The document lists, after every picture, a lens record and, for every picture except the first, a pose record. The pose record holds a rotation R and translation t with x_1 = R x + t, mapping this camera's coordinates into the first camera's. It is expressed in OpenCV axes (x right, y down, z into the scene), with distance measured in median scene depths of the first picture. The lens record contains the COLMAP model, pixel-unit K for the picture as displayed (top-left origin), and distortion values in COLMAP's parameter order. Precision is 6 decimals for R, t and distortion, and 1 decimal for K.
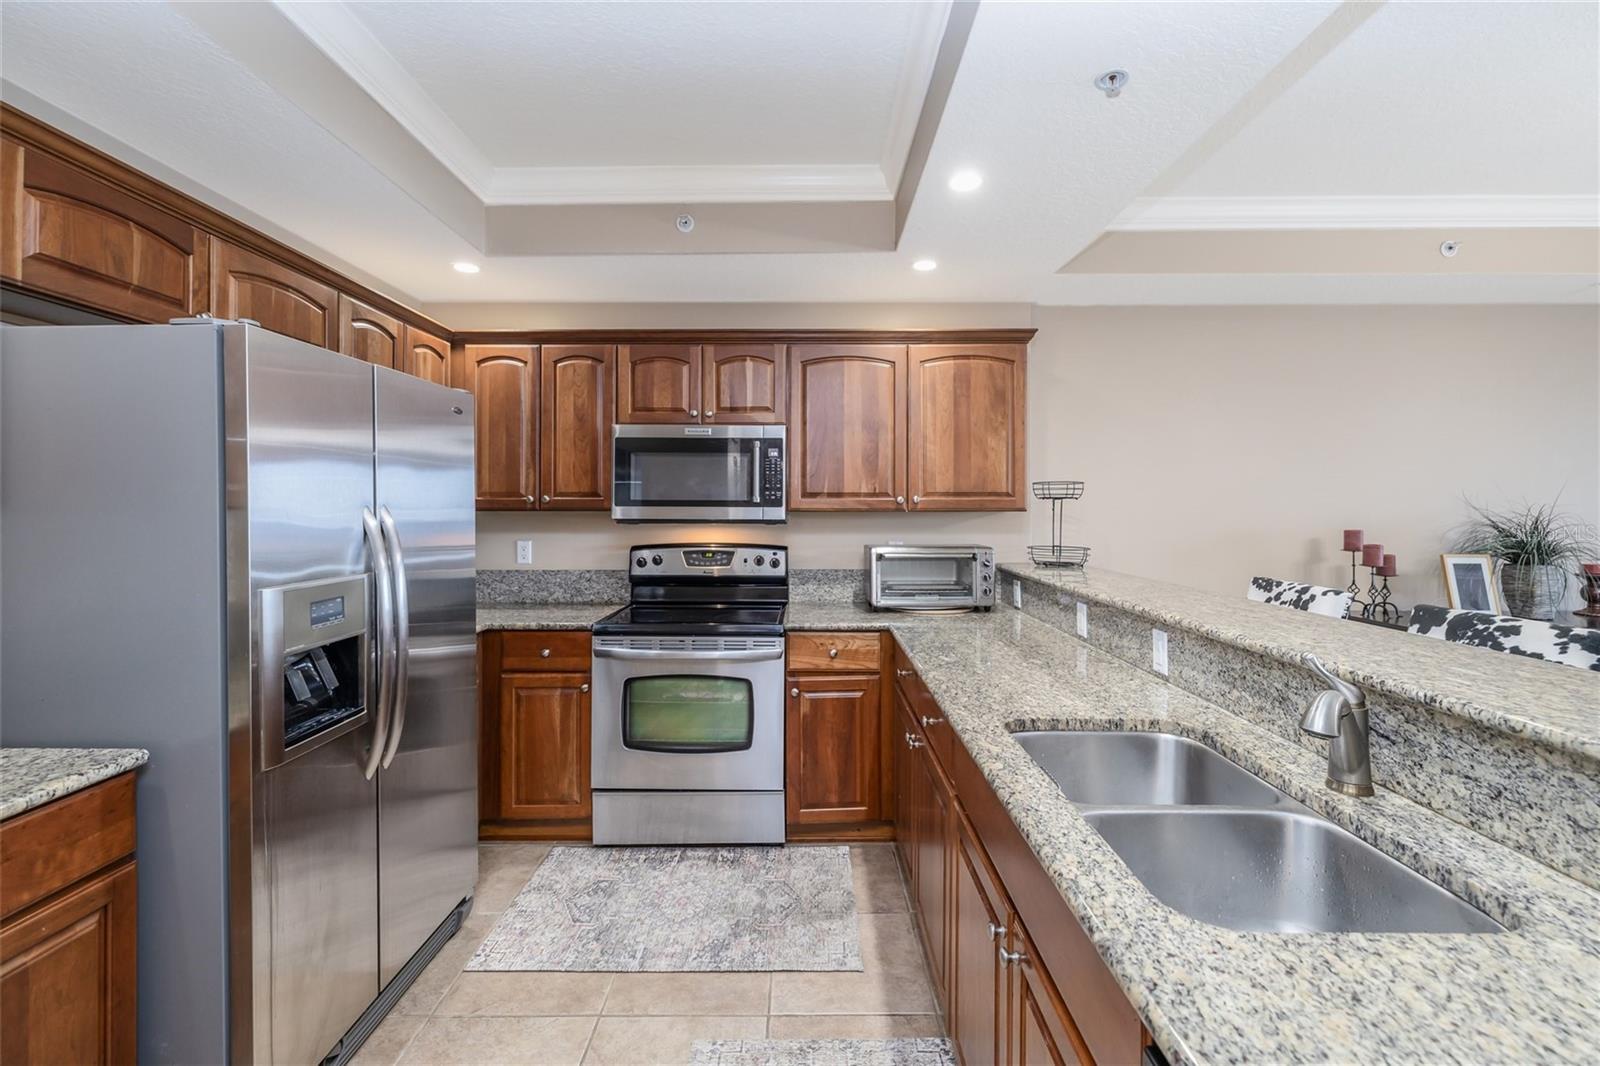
lens RADIAL K [[681.7, 0, 806.8], [0, 681.7, 505.3], [0, 0, 1]] dist [0.000522, -0.000182]
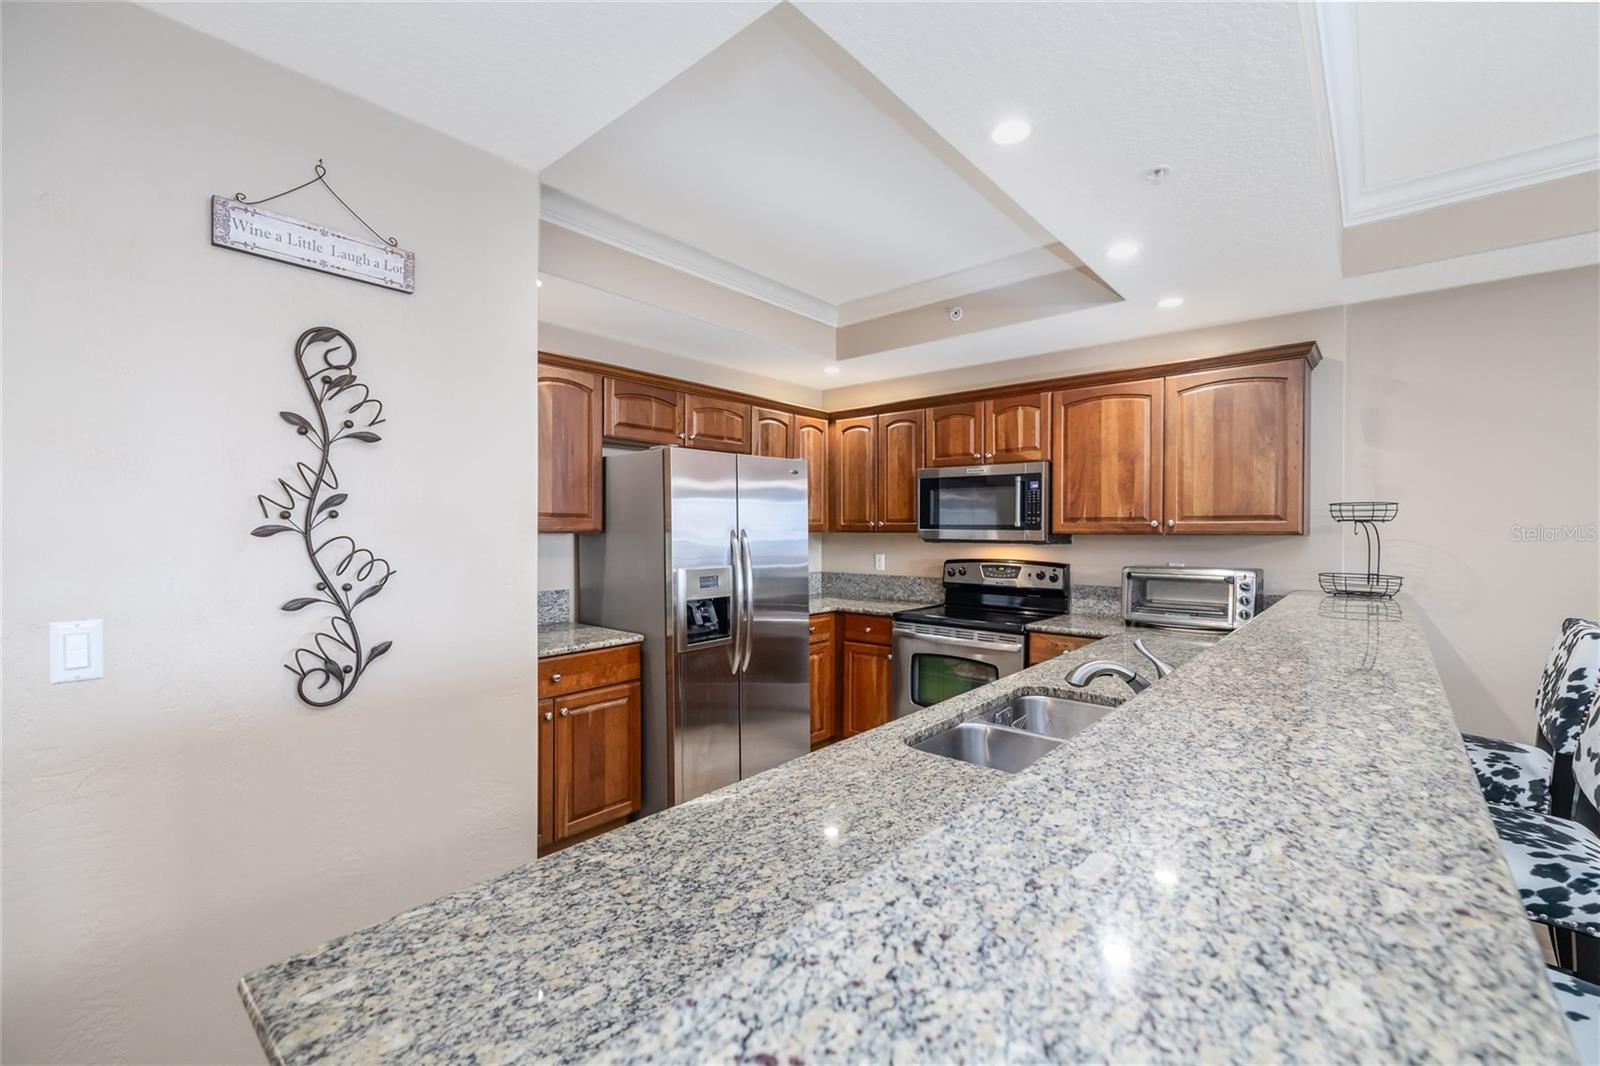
lens RADIAL K [[681.7, 0, 802.4], [0, 681.7, 534.7], [0, 0, 1]] dist [0.000522, -0.000182]
pose [[0.755796, 0.006191, -0.654778, 0.452762], [0.002109, 0.999927, 0.011888, -0.004691], [0.654804, -0.010366, 0.755728, -0.186044]]
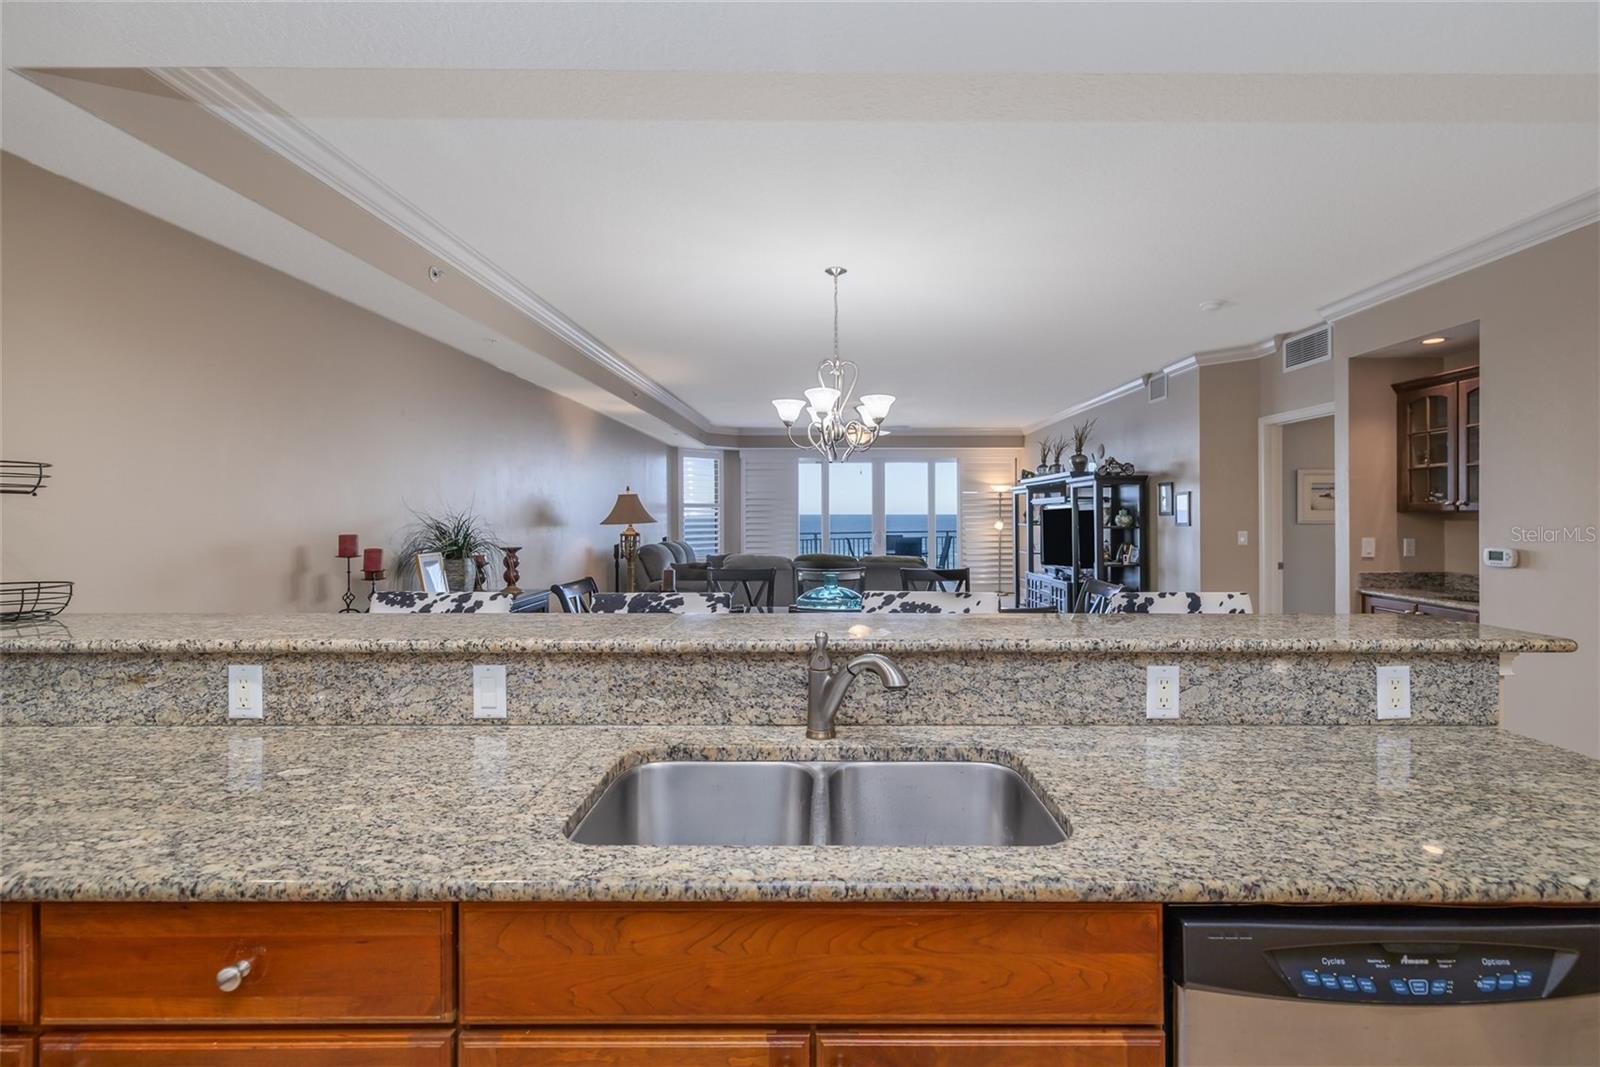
lens RADIAL K [[681.7, 0, 849.4], [0, 681.7, 514.2], [0, 0, 1]] dist [0.000522, -0.000182]
pose [[-0.012973, -0.002268, 0.999913, -0.191138], [-0.006256, 0.999978, 0.002187, 0.001821], [-0.999896, -0.006227, -0.012987, 0.396486]]
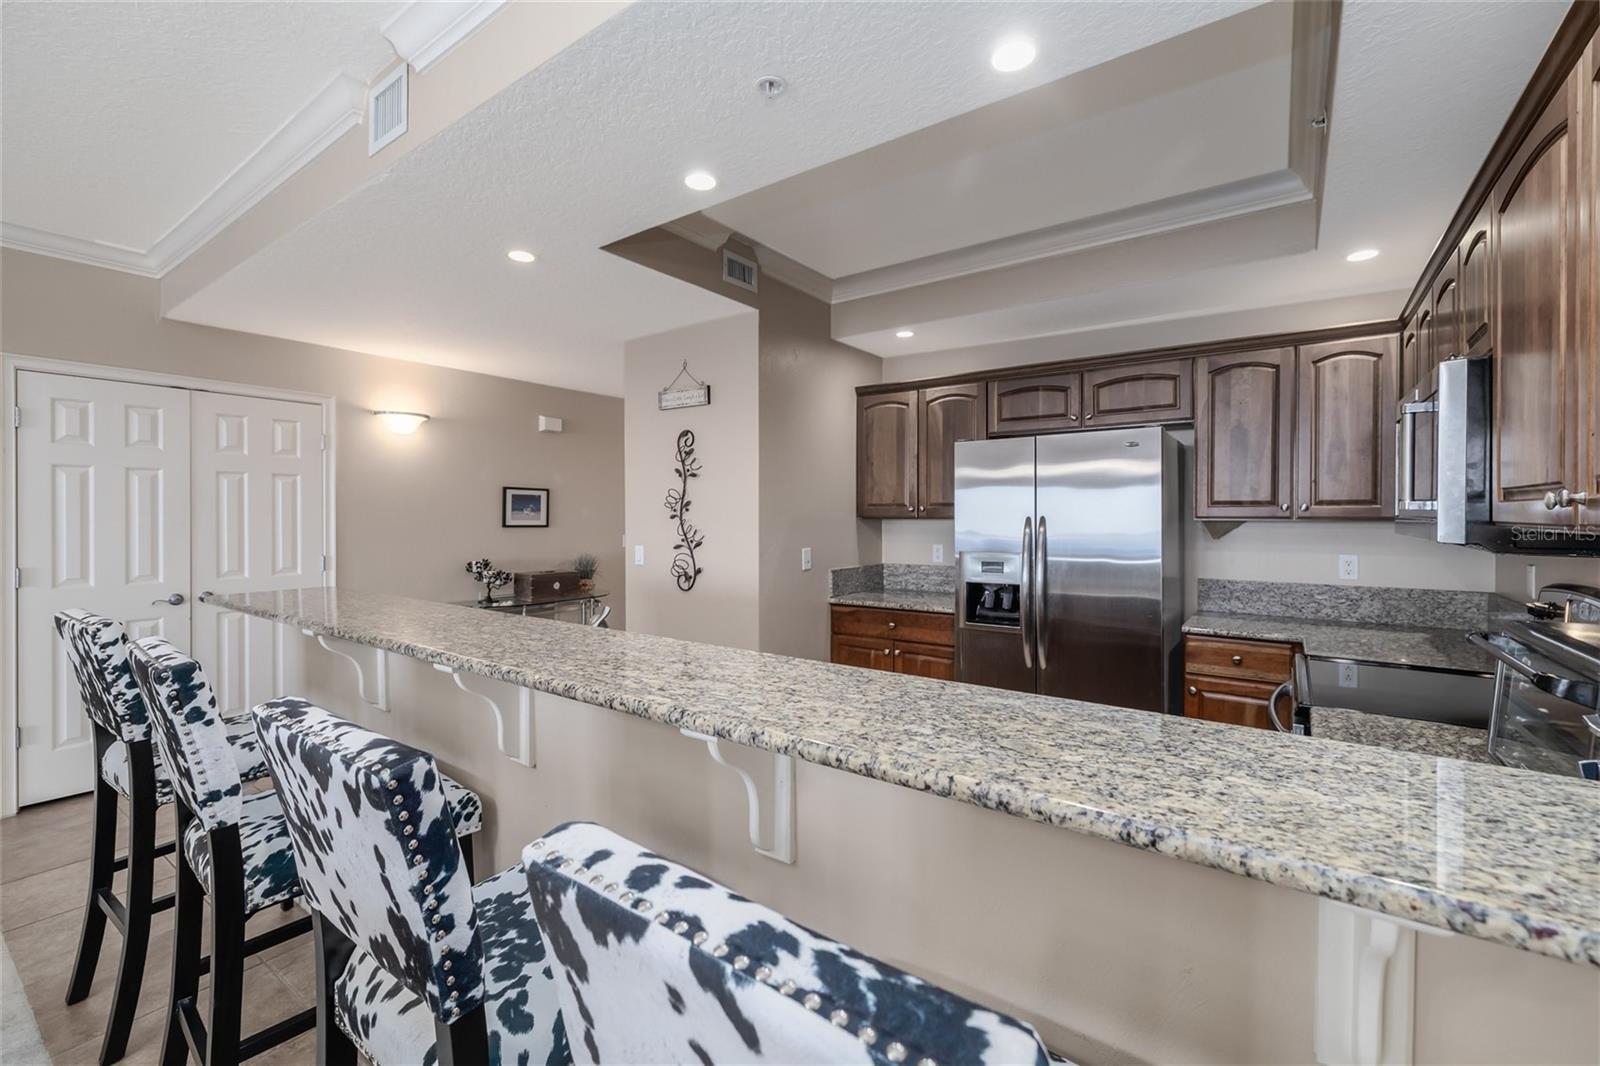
lens RADIAL K [[681.7, 0, 794.2], [0, 681.7, 521.9], [0, 0, 1]] dist [0.000522, -0.000182]
pose [[-0.596648, 0.007891, -0.802464, 0.731344], [0.002369, 0.999965, 0.008072, -0.001901], [0.802499, 0.002916, -0.596646, 0.971741]]
